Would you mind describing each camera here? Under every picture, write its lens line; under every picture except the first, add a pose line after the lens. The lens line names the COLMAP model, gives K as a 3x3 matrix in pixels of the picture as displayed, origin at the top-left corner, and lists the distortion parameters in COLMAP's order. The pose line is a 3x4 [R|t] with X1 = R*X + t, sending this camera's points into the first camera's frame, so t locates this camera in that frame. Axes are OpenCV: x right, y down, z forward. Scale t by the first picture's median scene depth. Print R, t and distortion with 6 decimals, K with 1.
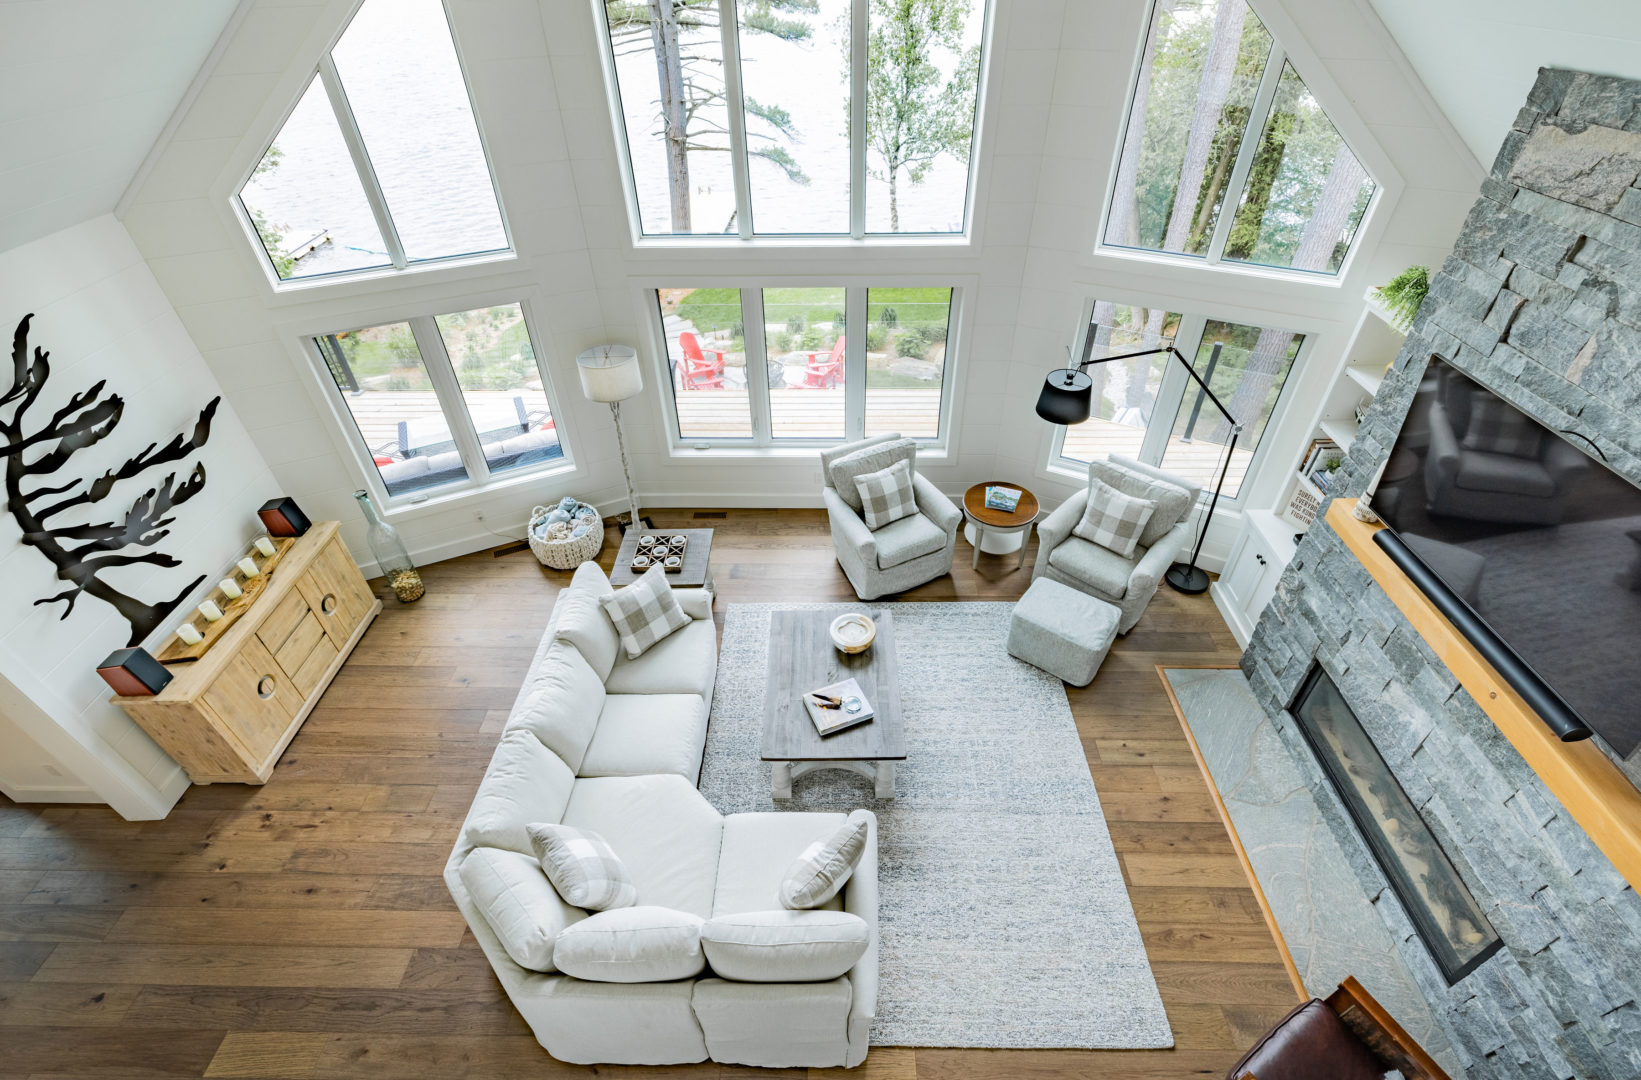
lens RADIAL K [[722.3, 0, 816.6], [0, 722.3, 534.2], [0, 0, 1]] dist [-0.003259, -0.000110]
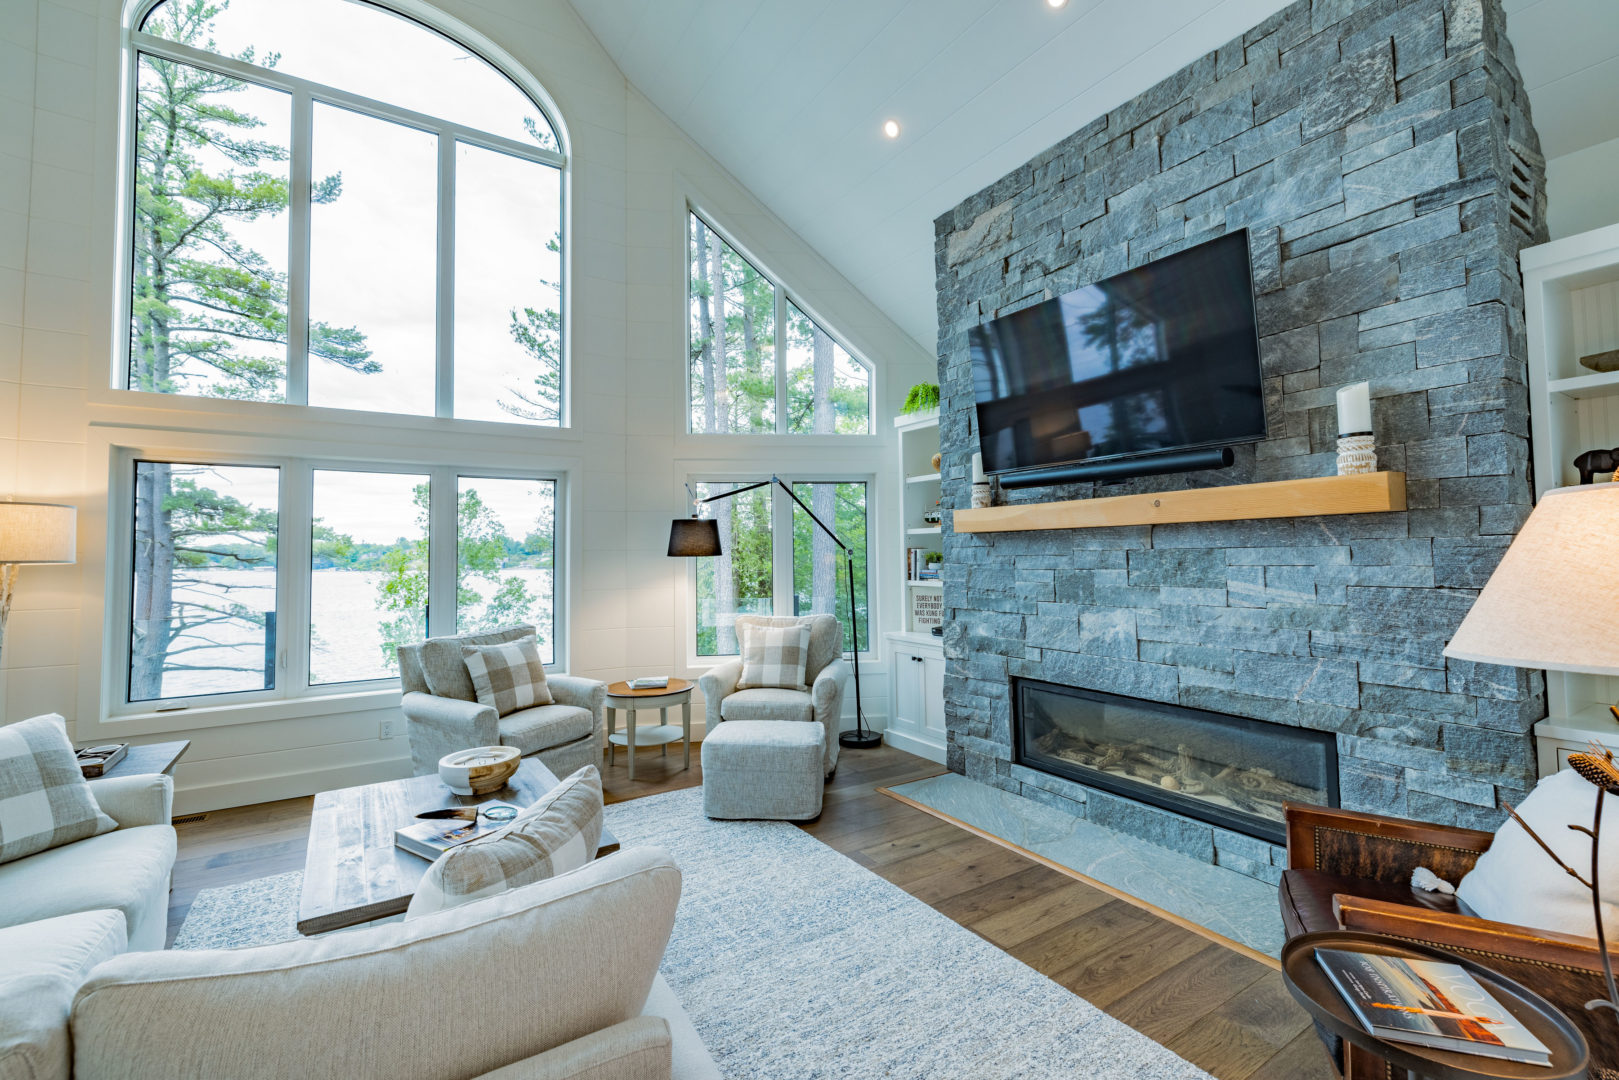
lens RADIAL K [[689.3, 0, 808.4], [0, 689.3, 538.6], [0, 0, 1]] dist [-0.001880, -0.000315]
pose [[0.828175, 0.034584, 0.559402, -0.064064], [0.347021, 0.752127, -0.560251, 0.496204], [-0.440117, 0.658110, 0.610891, 0.466028]]
